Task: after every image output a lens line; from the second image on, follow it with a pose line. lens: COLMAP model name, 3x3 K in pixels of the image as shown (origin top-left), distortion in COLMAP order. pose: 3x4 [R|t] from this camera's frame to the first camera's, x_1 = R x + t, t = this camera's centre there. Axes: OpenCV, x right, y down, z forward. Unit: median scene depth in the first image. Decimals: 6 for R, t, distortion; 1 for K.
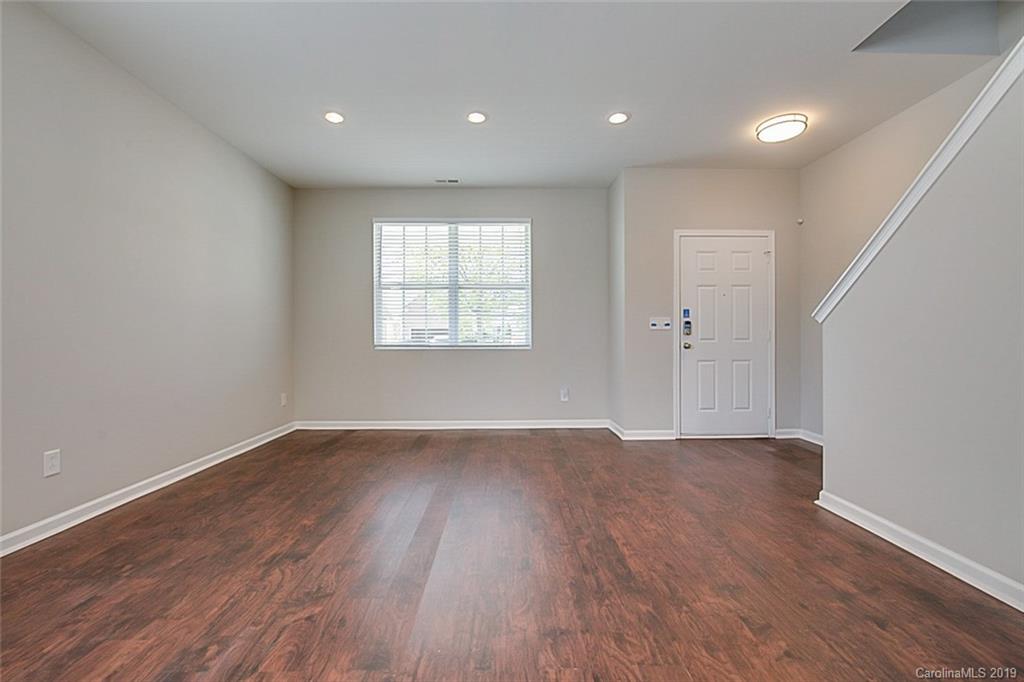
lens RADIAL K [[409.8, 0, 509.5], [0, 409.8, 339.7], [0, 0, 1]] dist [-0.023526, -0.000197]
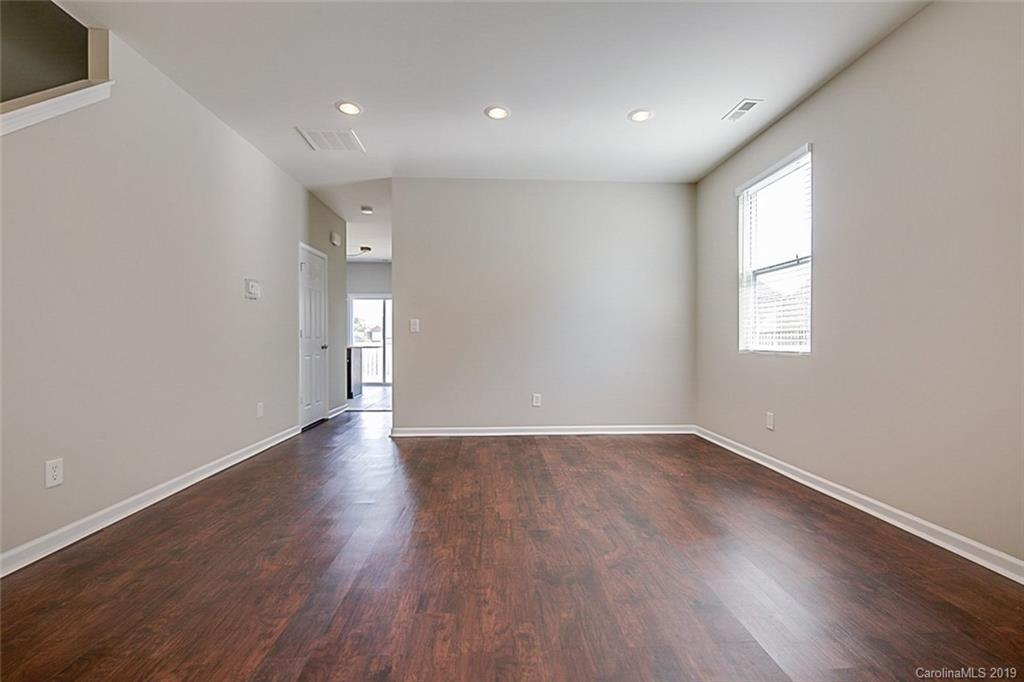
lens RADIAL K [[409.8, 0, 509.5], [0, 409.8, 339.7], [0, 0, 1]] dist [-0.023526, -0.000197]
pose [[-0.999479, 0.001750, -0.032221, -0.133155], [0.001763, 0.999998, -0.000378, 0.001313], [0.032220, -0.000434, -0.999481, 2.164305]]
